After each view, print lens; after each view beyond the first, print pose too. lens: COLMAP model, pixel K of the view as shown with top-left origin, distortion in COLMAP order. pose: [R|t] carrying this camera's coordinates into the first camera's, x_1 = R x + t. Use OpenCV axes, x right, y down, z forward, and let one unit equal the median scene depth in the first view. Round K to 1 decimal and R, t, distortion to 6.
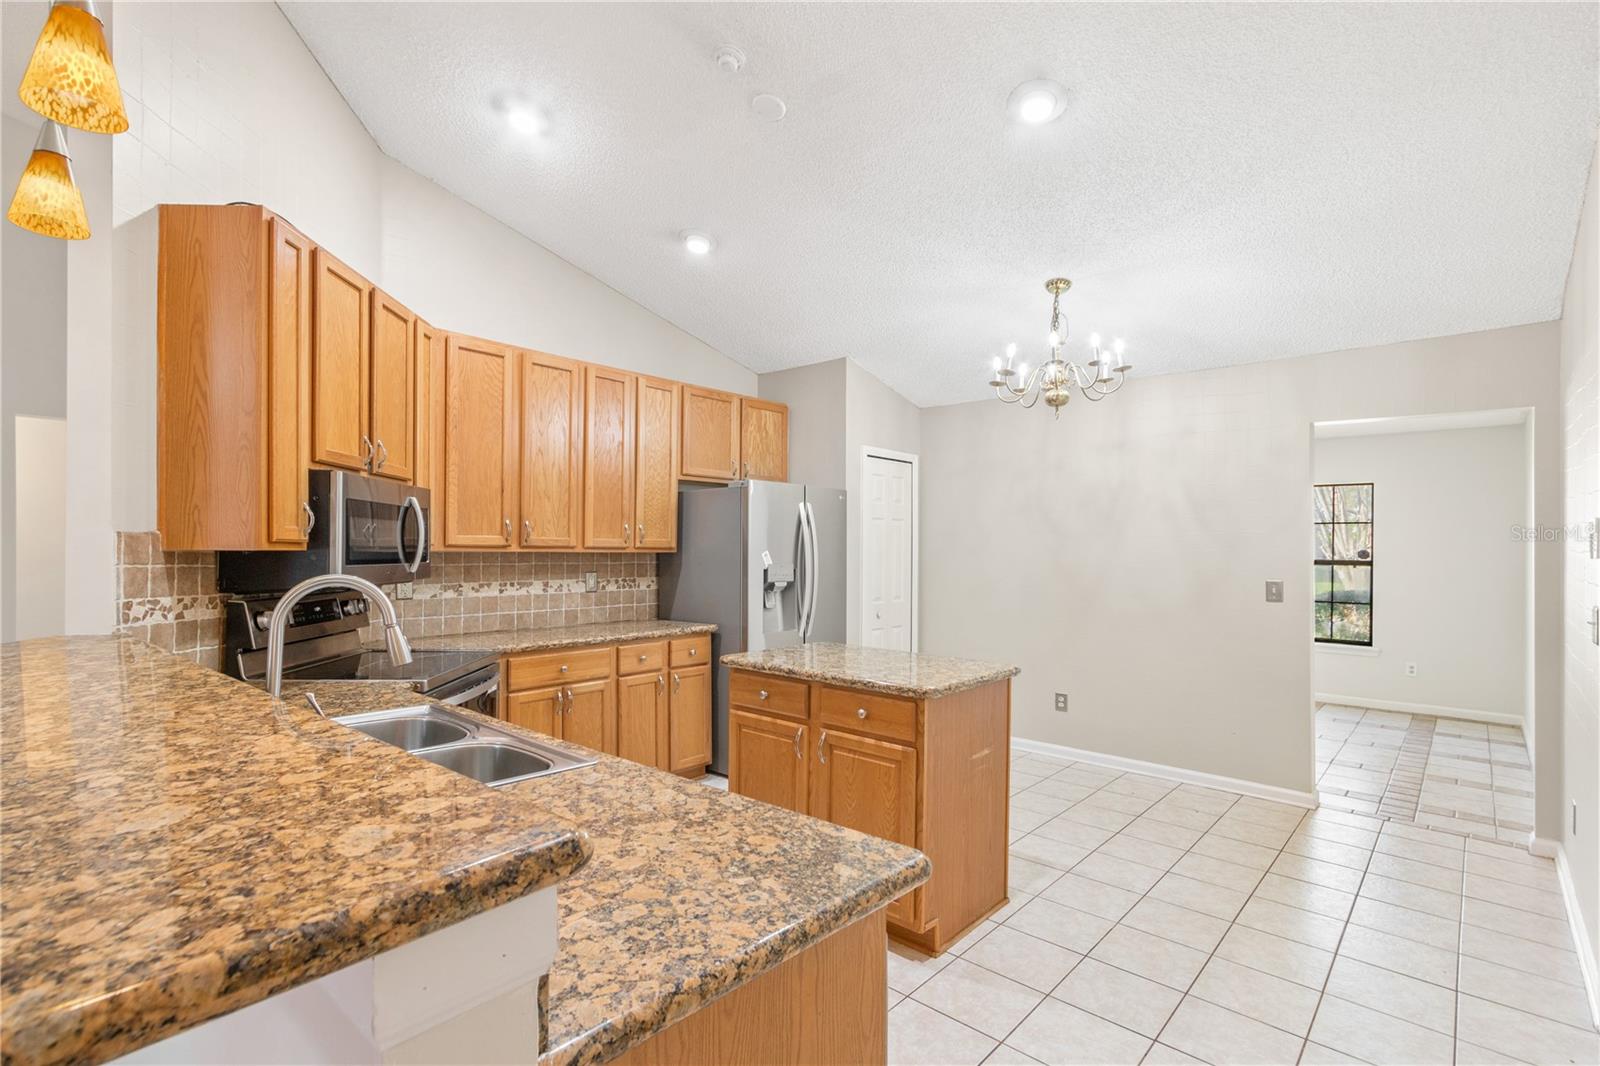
lens RADIAL K [[768.8, 0, 793.7], [0, 768.8, 551.1], [0, 0, 1]] dist [0.001154, 0.000195]
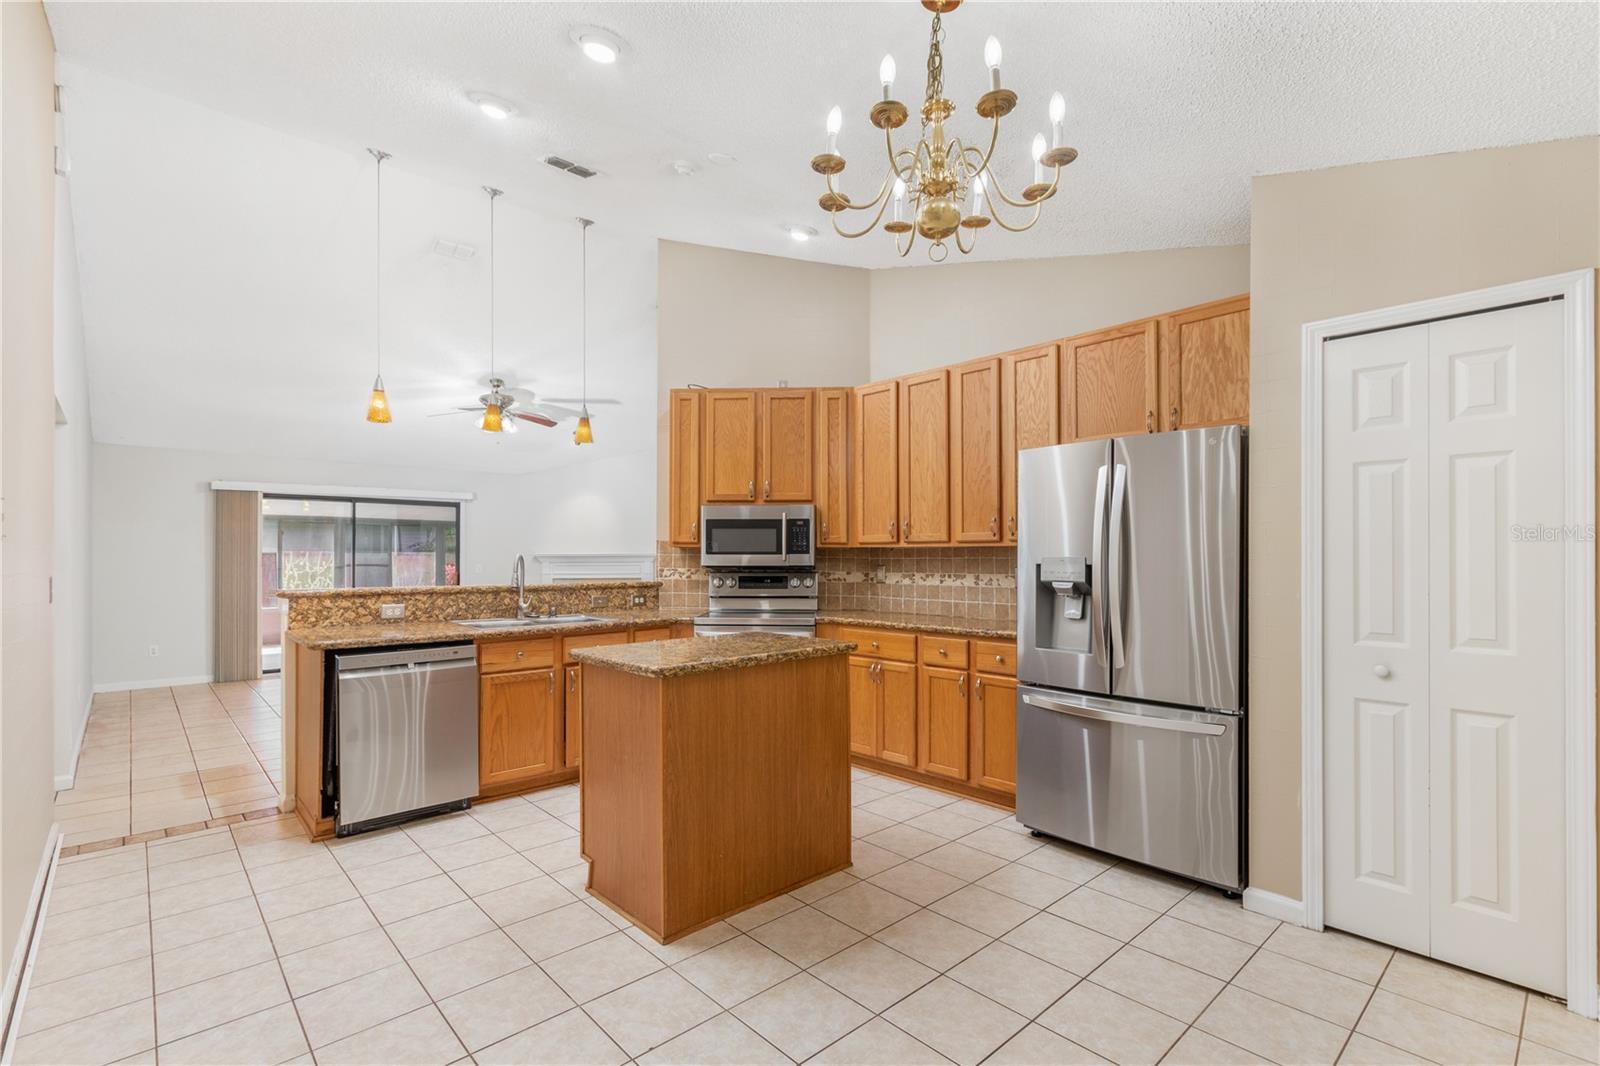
lens RADIAL K [[740.8, 0, 803.8], [0, 740.8, 555.2], [0, 0, 1]] dist [0.016615, -0.000072]
pose [[-0.117490, -0.010354, -0.993020, 0.775674], [-0.002061, 0.999946, -0.010183, 0.024562], [0.993072, 0.000850, -0.117505, 0.937353]]
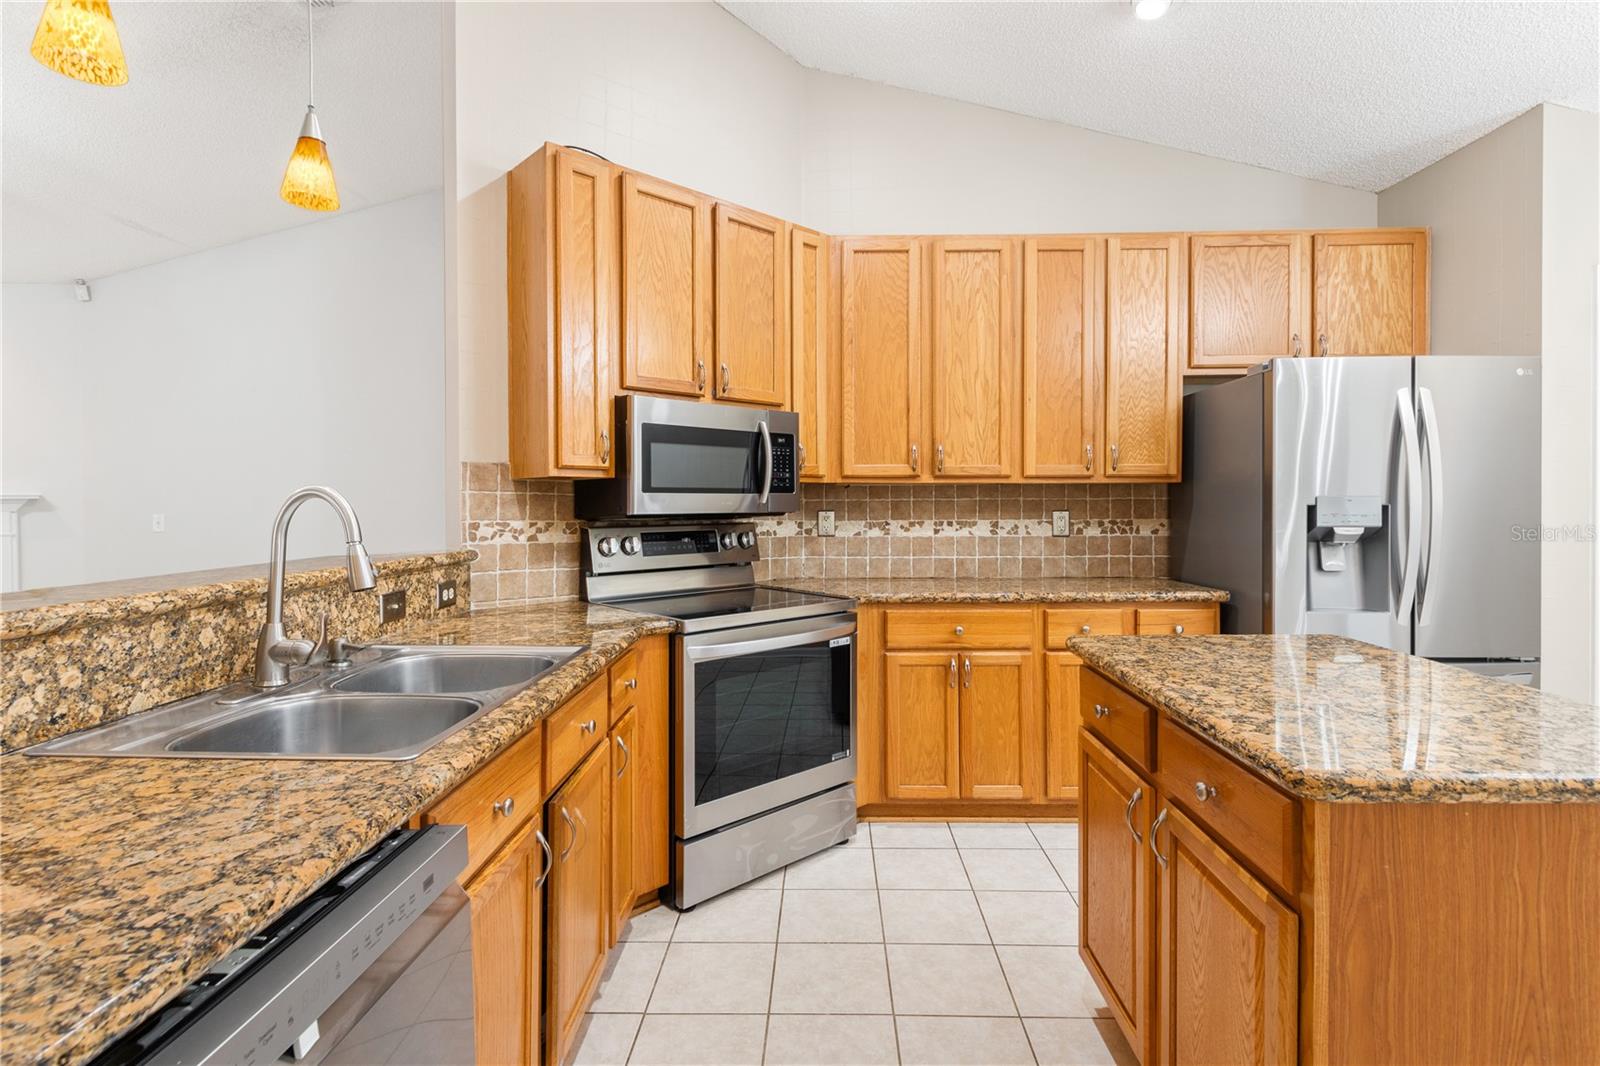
lens RADIAL K [[794.1, 0, 809.8], [0, 794.1, 503.6], [0, 0, 1]] dist [0.007417, -0.000457]
pose [[0.647130, -0.005990, -0.762356, 0.200026], [0.006531, 0.999976, -0.002313, 0.023276], [0.762351, -0.003482, 0.647154, 0.331635]]
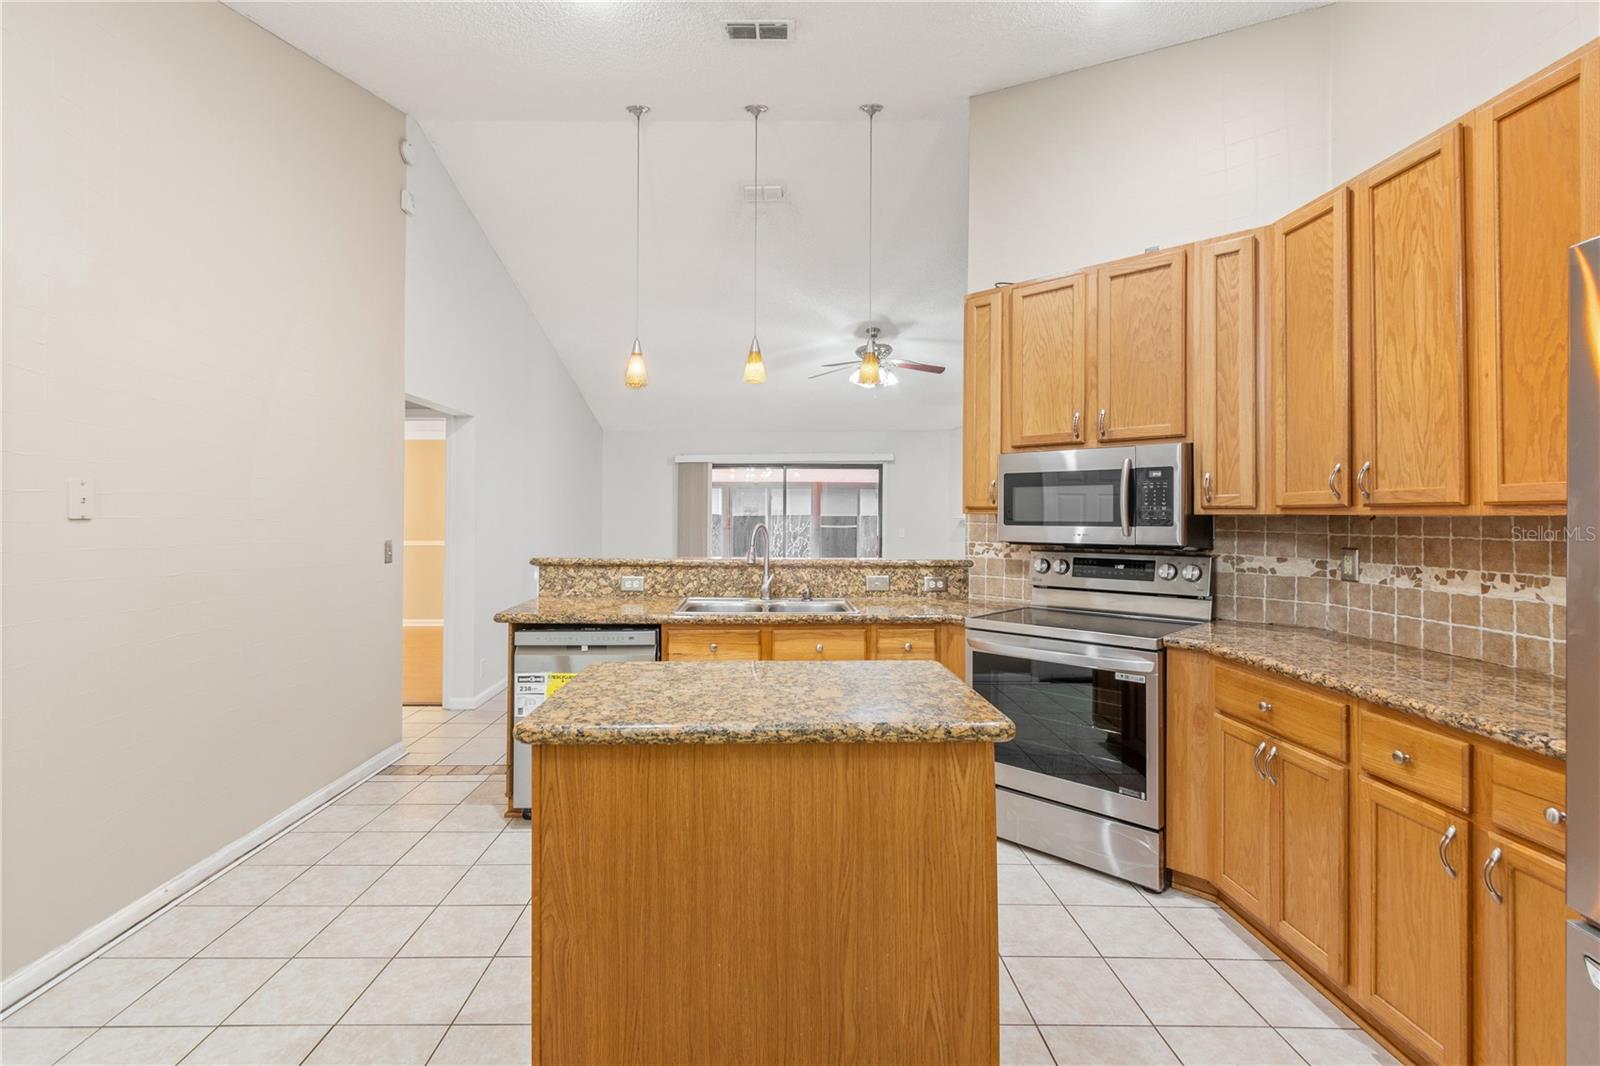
lens RADIAL K [[758.9, 0, 738.3], [0, 758.9, 508.7], [0, 0, 1]] dist [0.010449, 0.000027]
pose [[-0.771071, -0.015410, -0.636562, 0.375043], [-0.008900, 0.999870, -0.013425, 0.007951], [0.636686, -0.004686, -0.771109, 1.097317]]
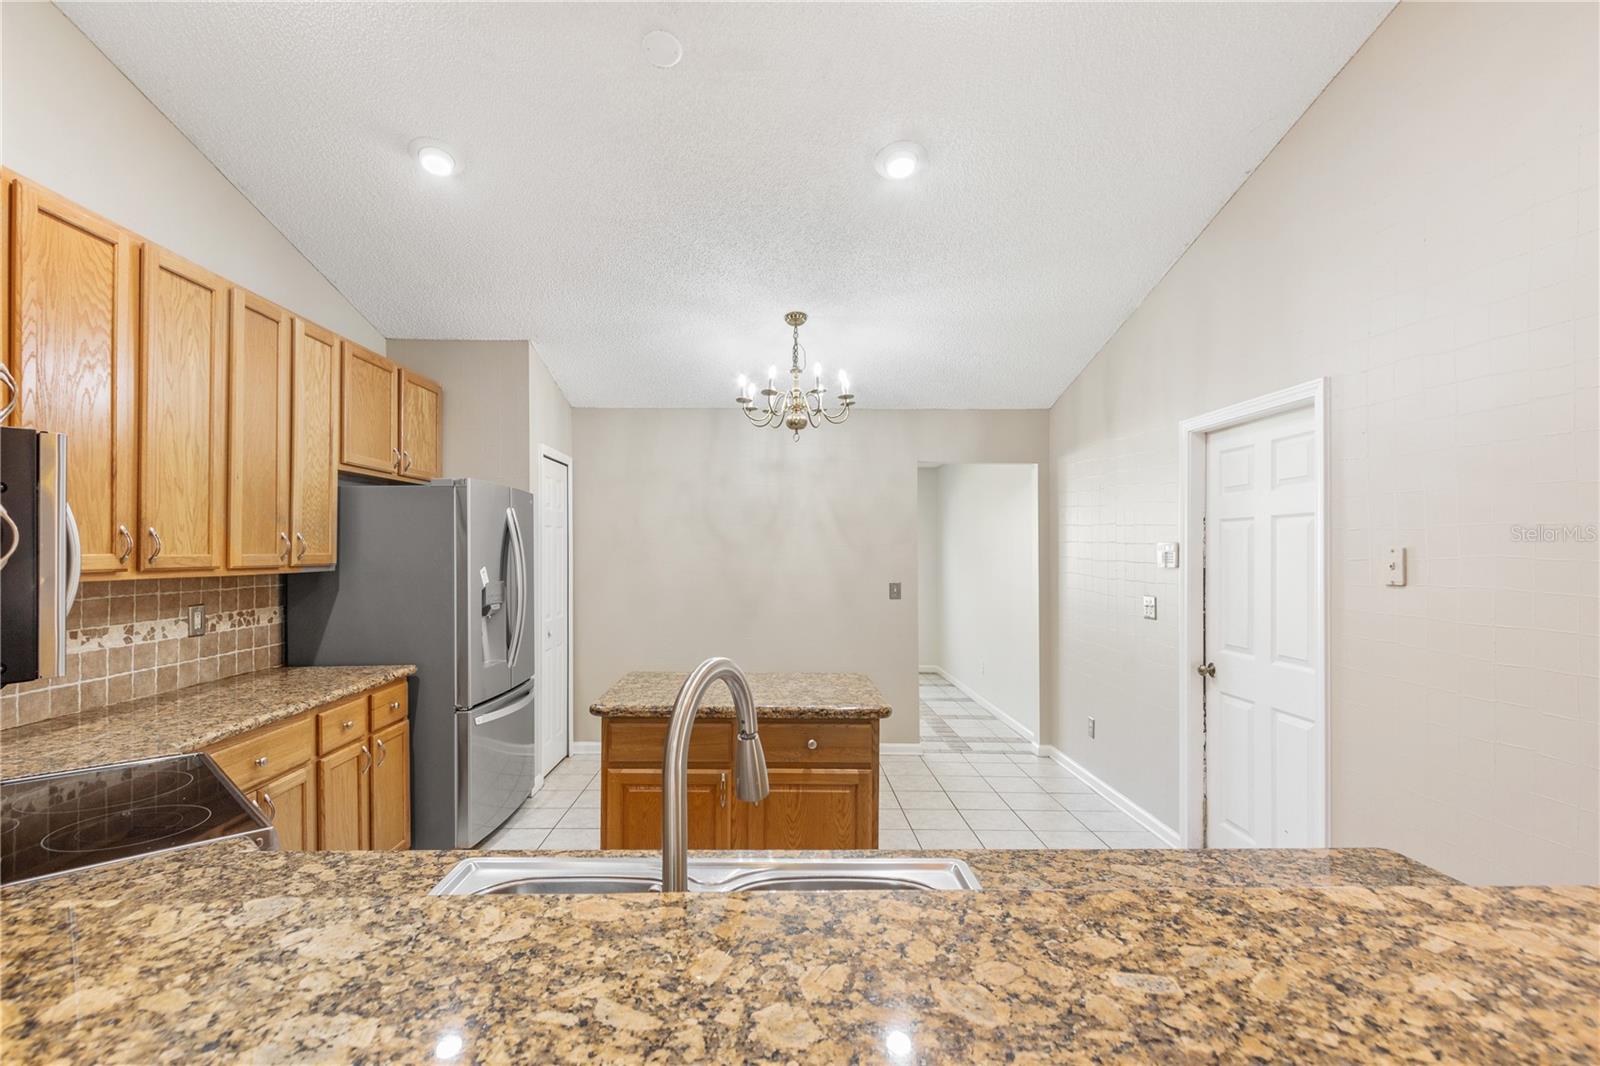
lens RADIAL K [[746.0, 0, 791.1], [0, 746.0, 546.7], [0, 0, 1]] dist [0.005569, -0.000149]
pose [[0.731680, -0.002581, 0.681643, -0.364596], [0.005496, 0.999983, -0.002113, -0.019561], [-0.681626, 0.005292, 0.731682, 0.224715]]
